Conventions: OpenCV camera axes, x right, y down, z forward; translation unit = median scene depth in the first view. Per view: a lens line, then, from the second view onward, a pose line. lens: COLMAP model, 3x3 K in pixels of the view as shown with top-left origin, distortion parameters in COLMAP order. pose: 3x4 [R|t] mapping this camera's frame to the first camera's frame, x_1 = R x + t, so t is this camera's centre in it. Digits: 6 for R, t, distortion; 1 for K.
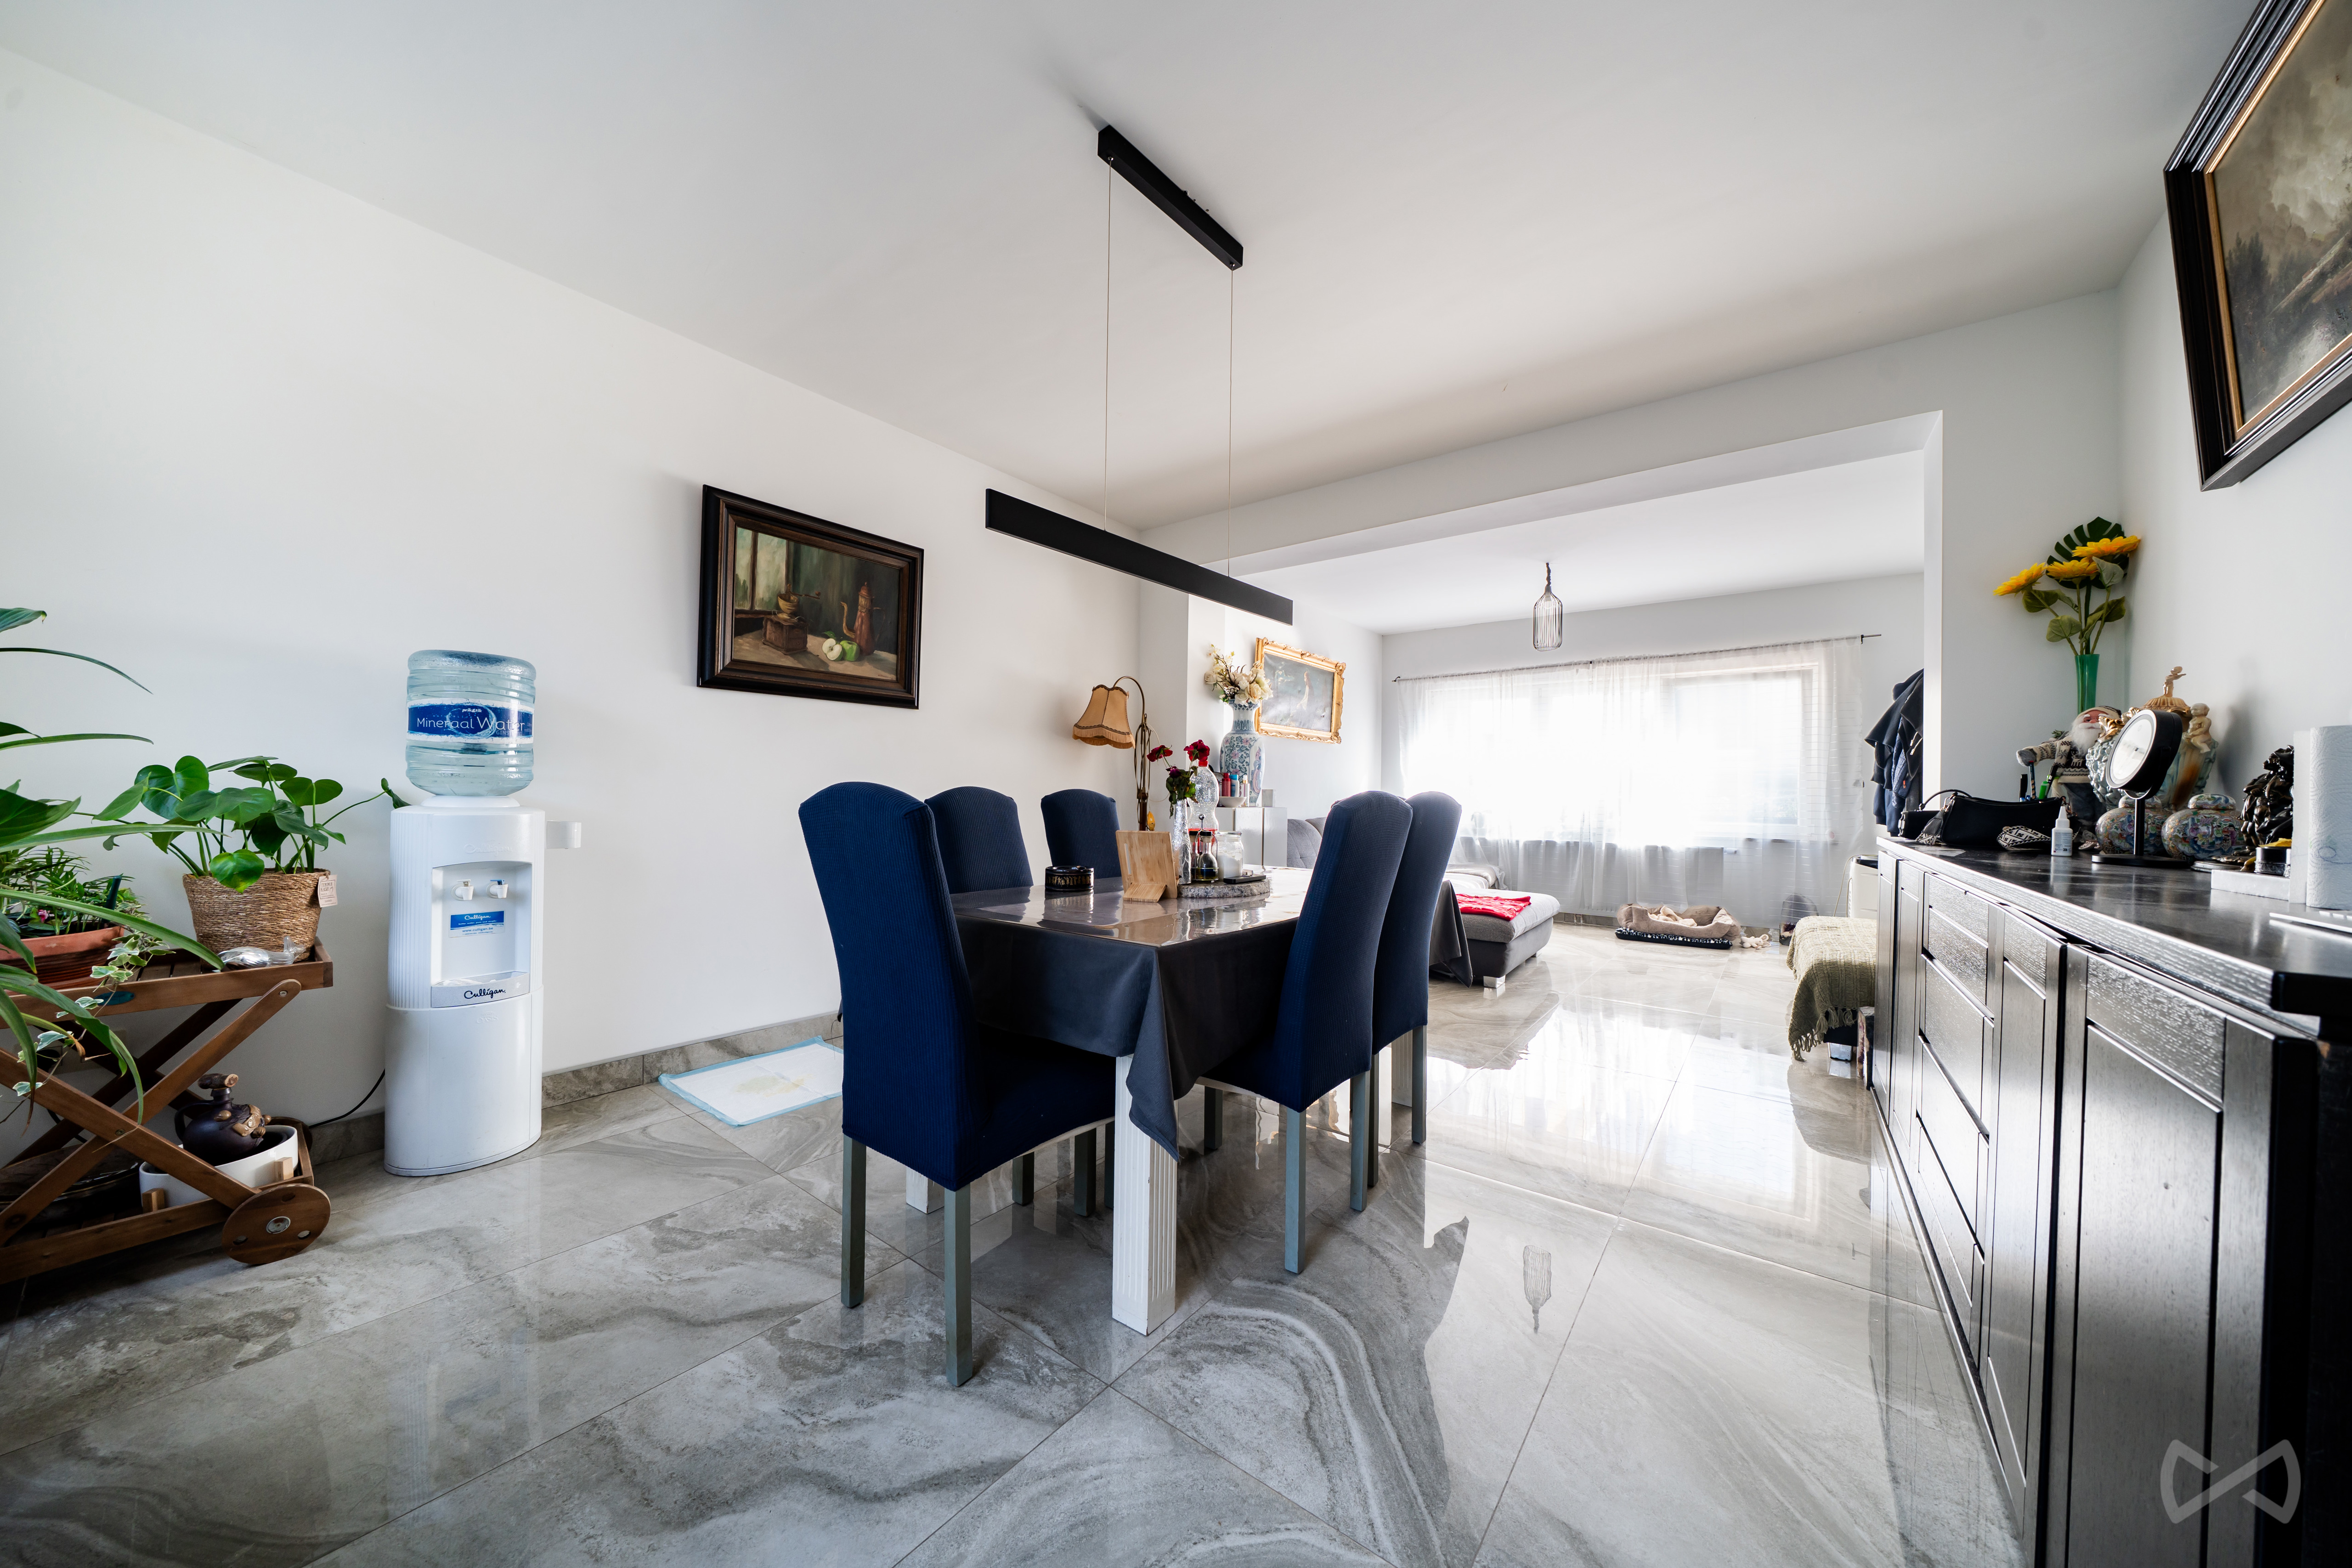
lens RADIAL K [[794.2, 0, 1174.3], [0, 794.2, 793.2], [0, 0, 1]] dist [-0.003760, -0.000289]
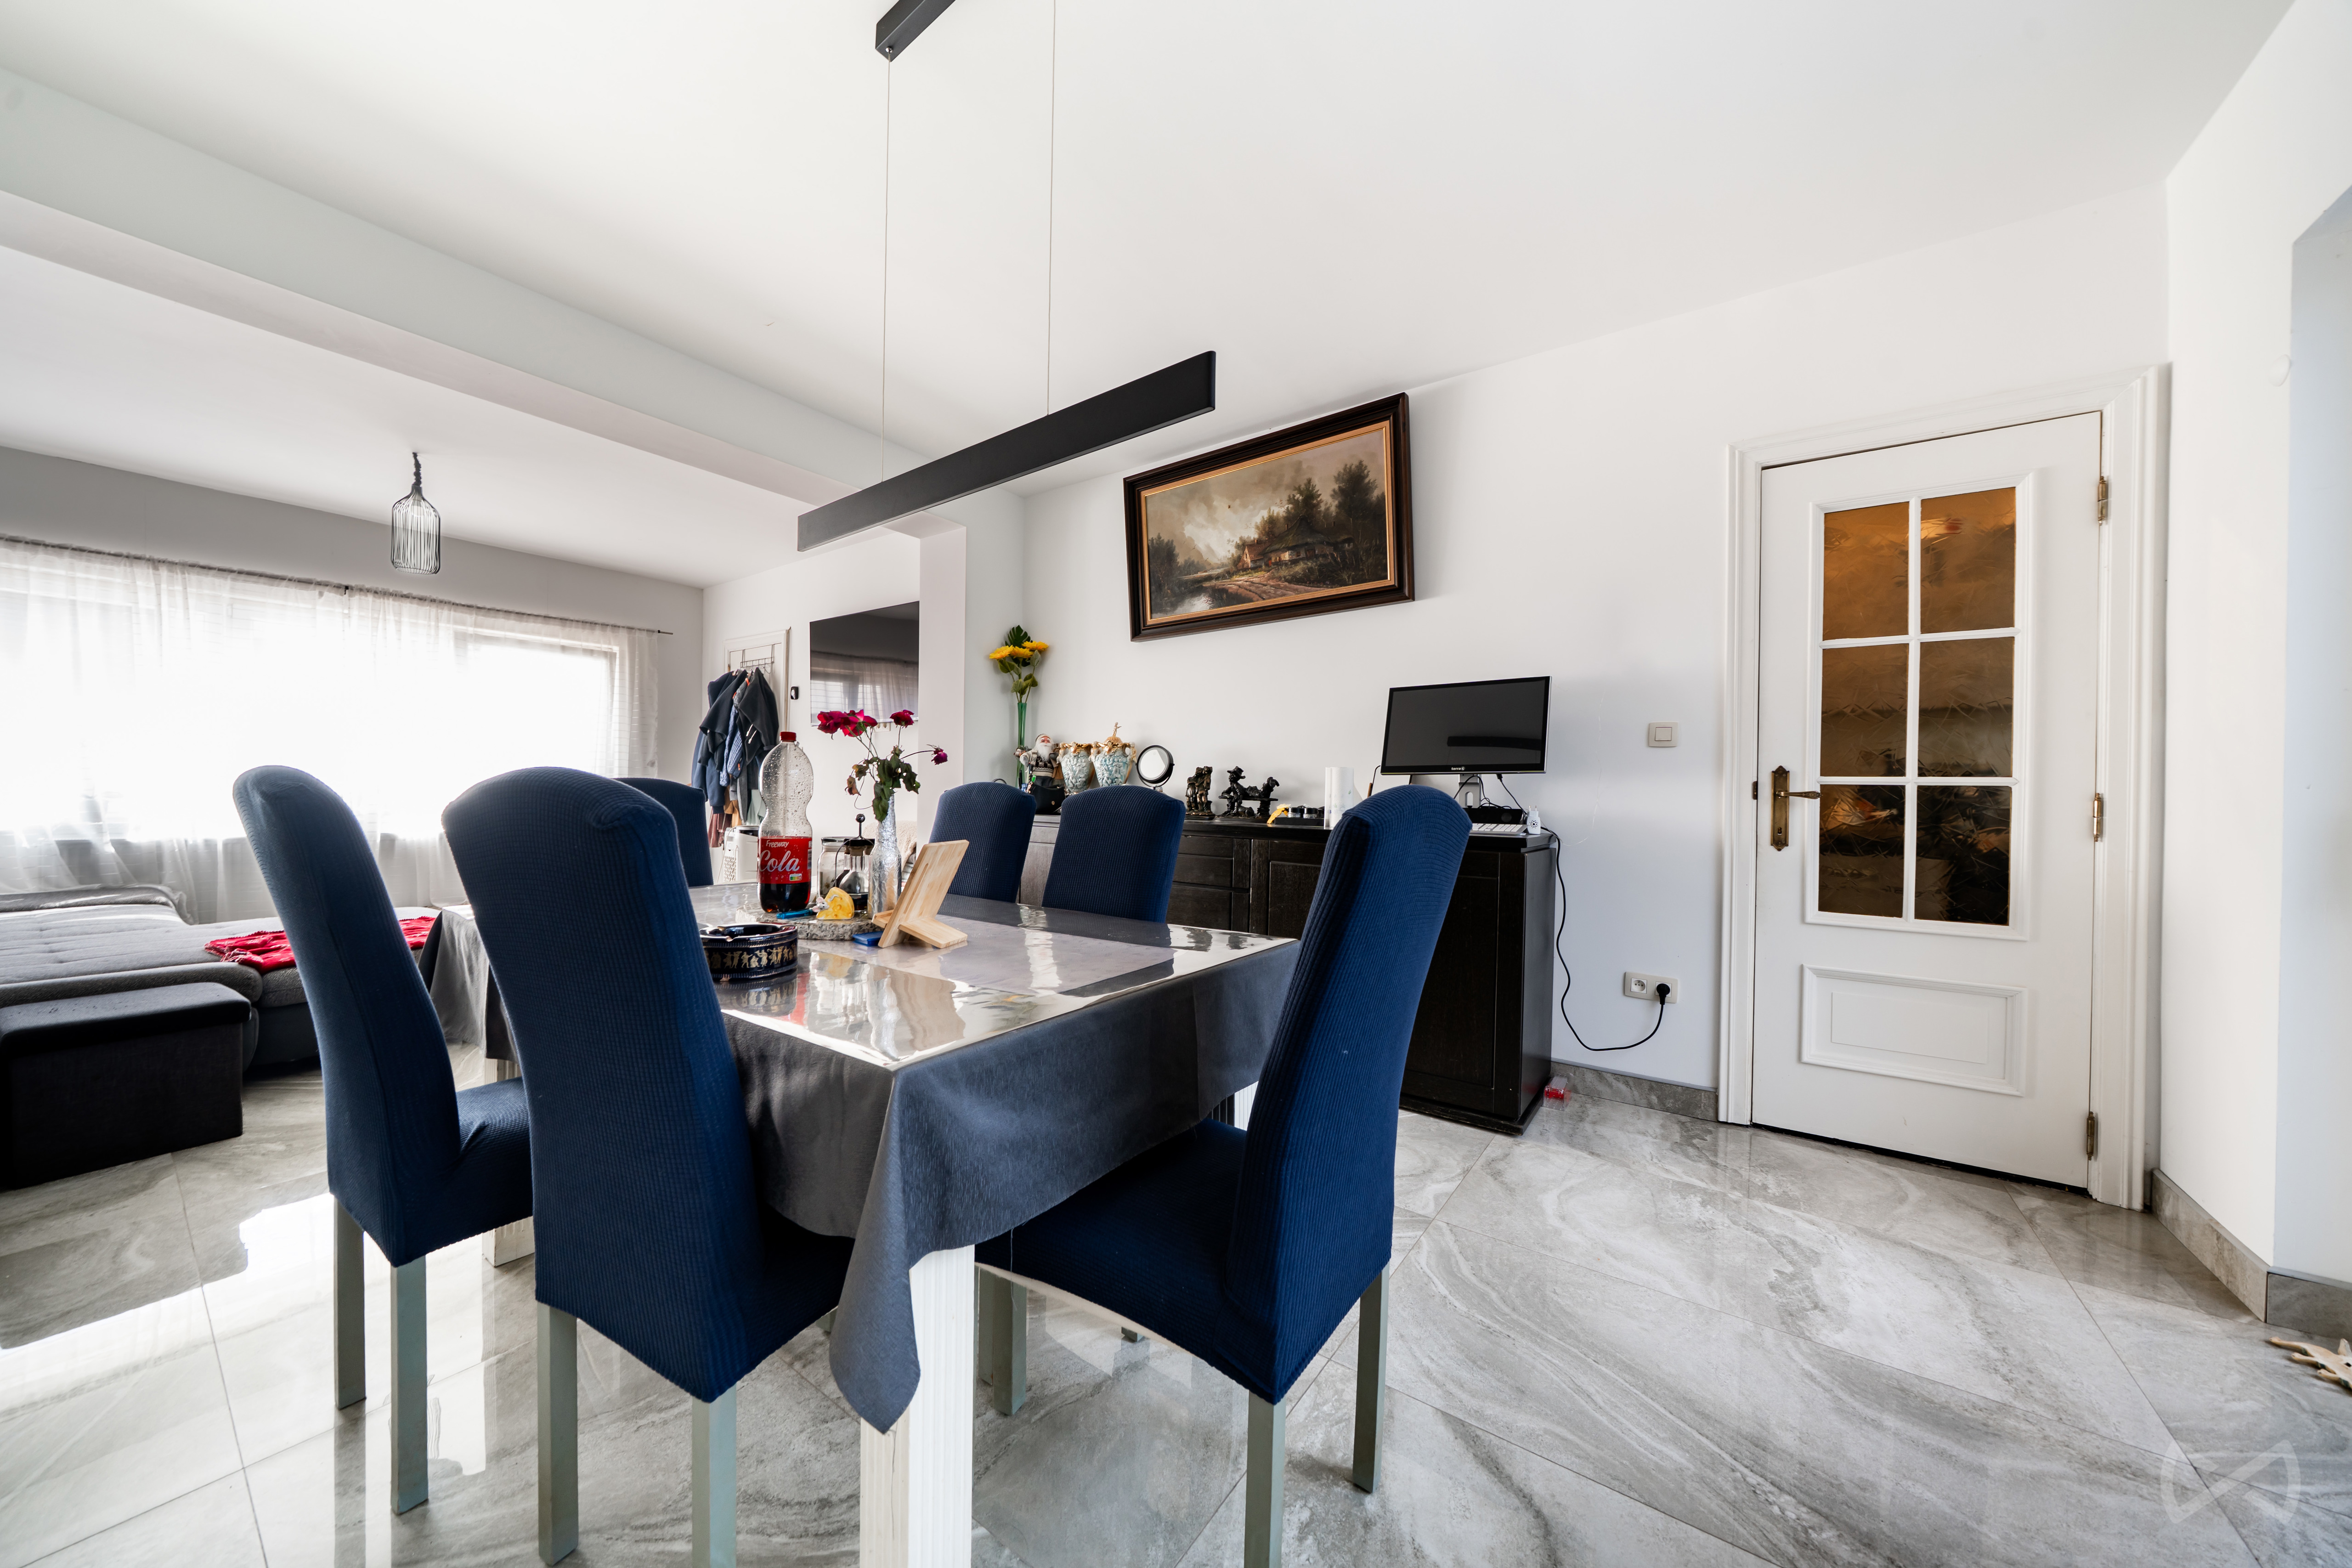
lens RADIAL K [[790.5, 0, 1177.7], [0, 790.5, 795.3], [0, 0, 1]] dist [-0.005151, -0.000114]
pose [[-0.042412, -0.020172, 0.998897, -0.277051], [-0.020666, 0.999600, 0.019309, -0.004441], [-0.998886, -0.019824, -0.042812, 0.316407]]
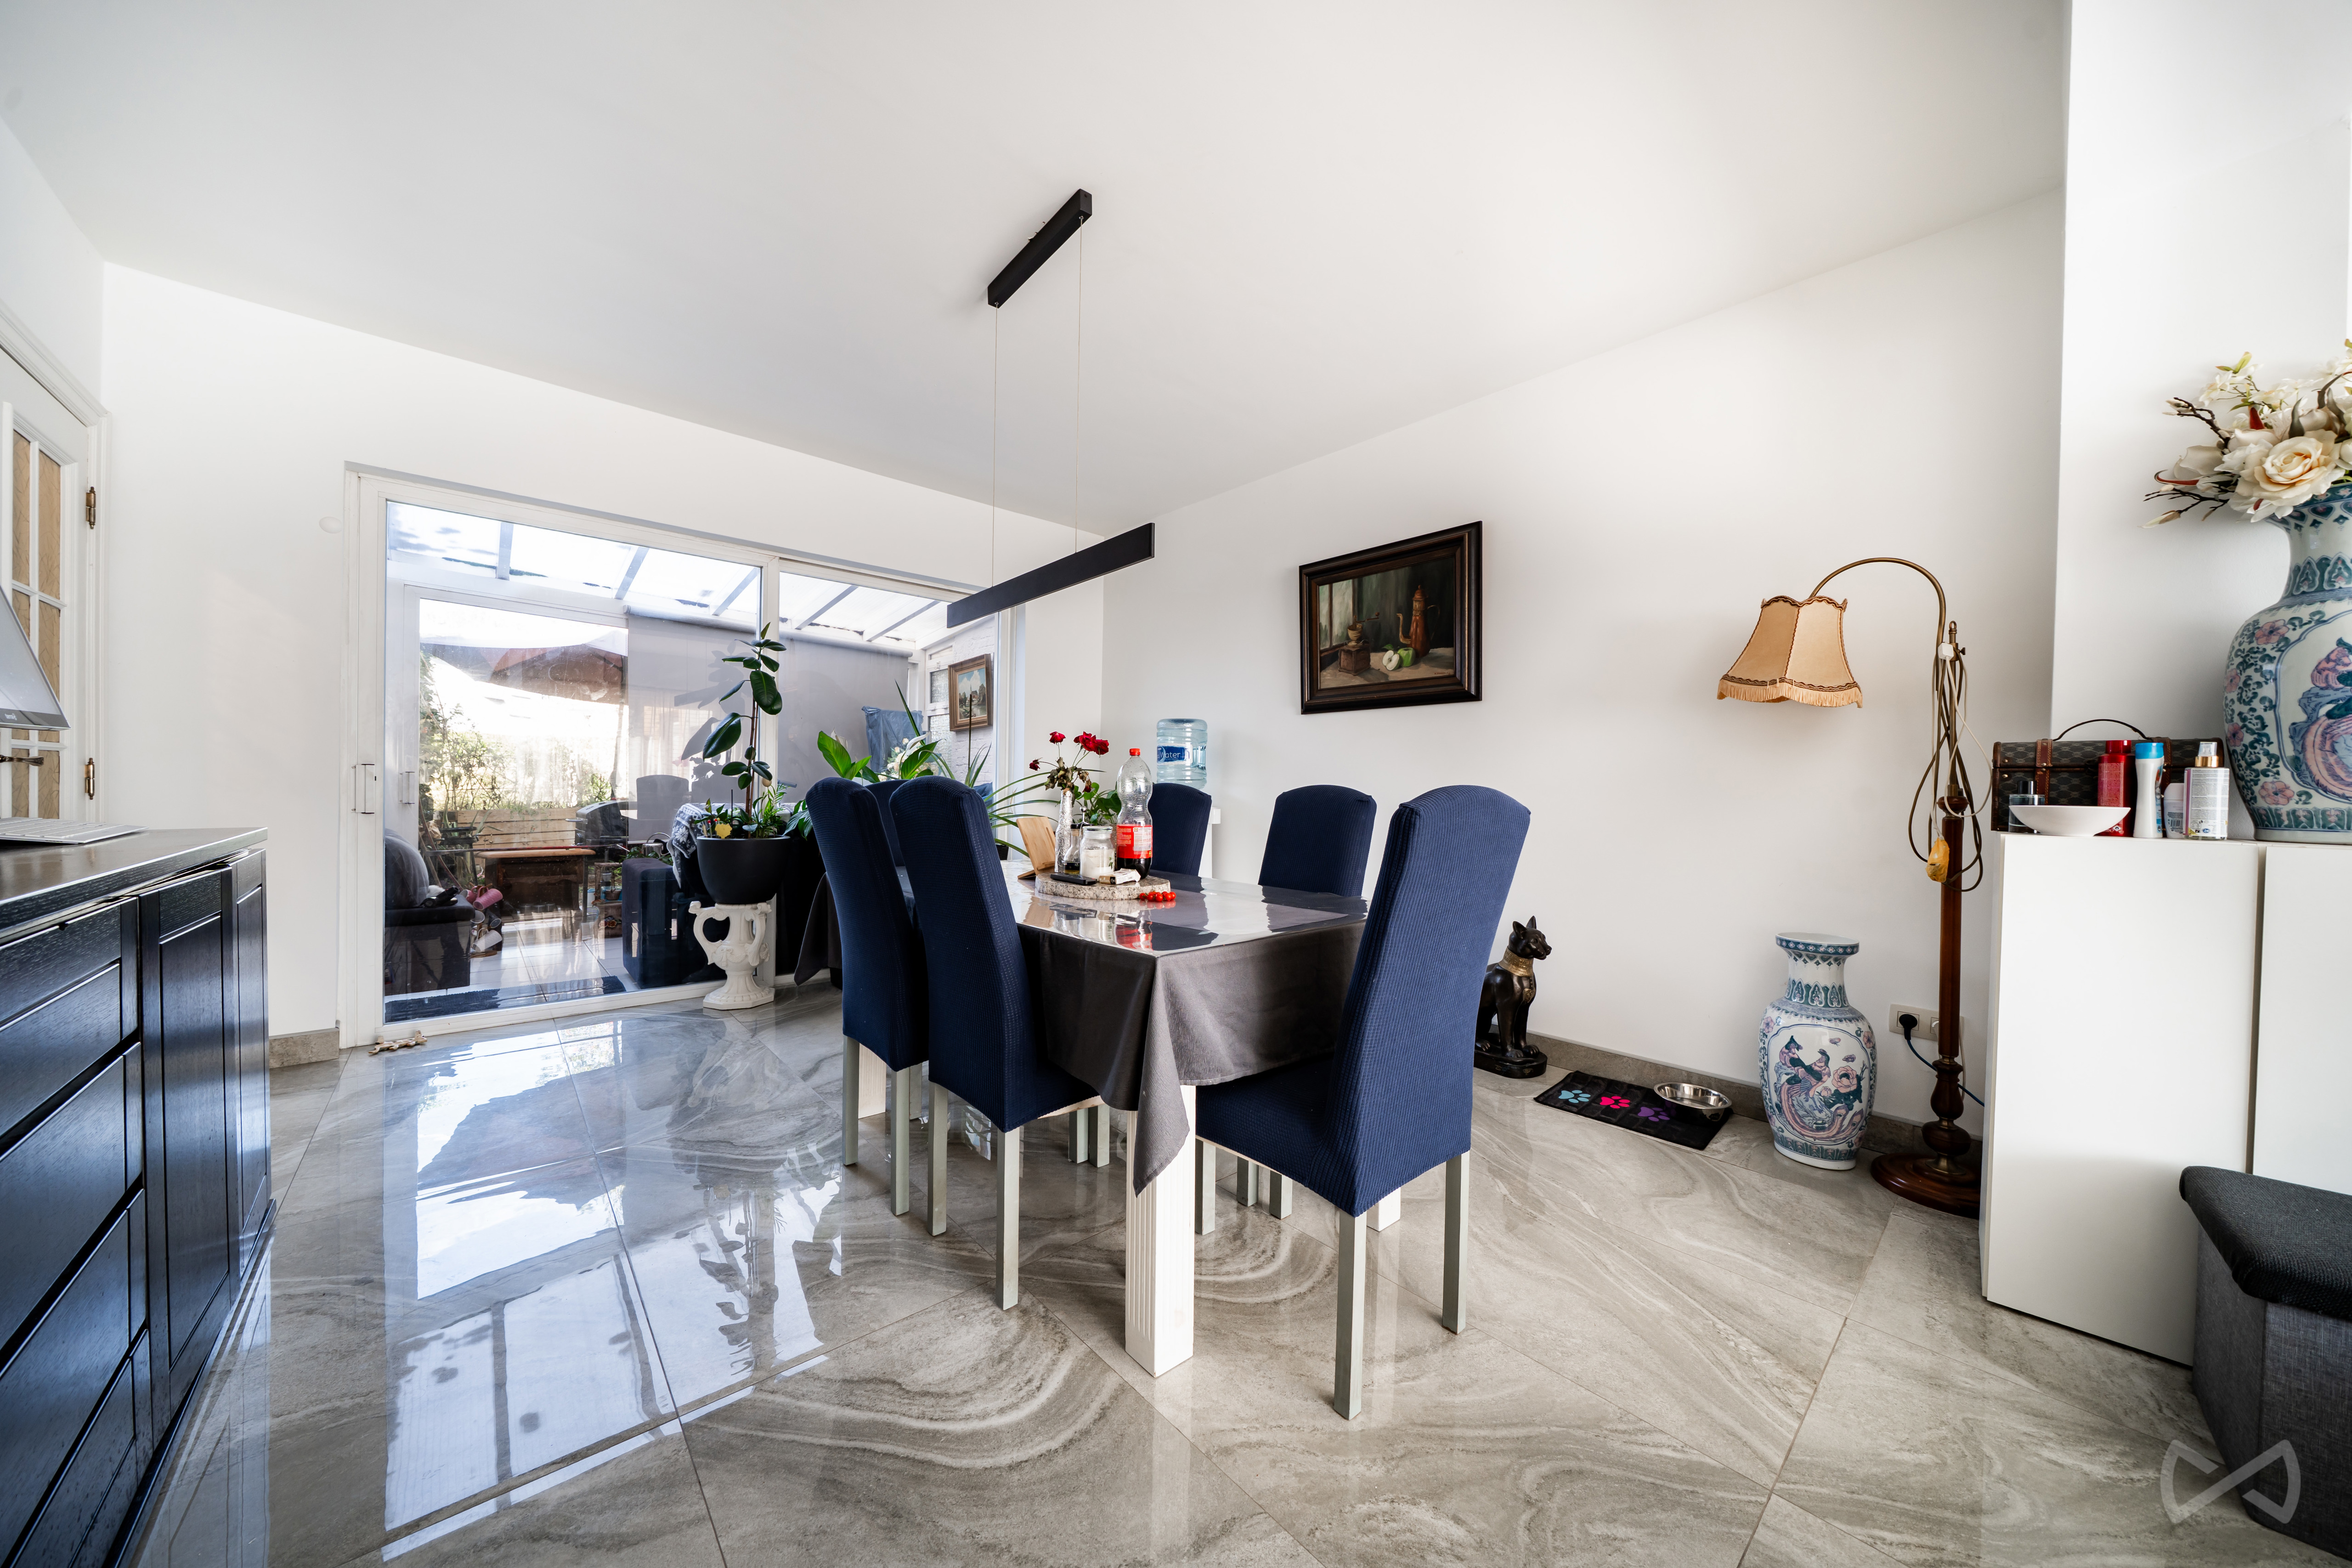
lens RADIAL K [[790.5, 0, 1177.7], [0, 790.5, 795.3], [0, 0, 1]] dist [-0.005151, -0.000114]
pose [[-0.178692, -0.001787, -0.983903, 0.402441], [-0.013669, 0.999906, 0.000667, 0.003631], [0.983810, 0.013568, -0.178699, 0.537486]]
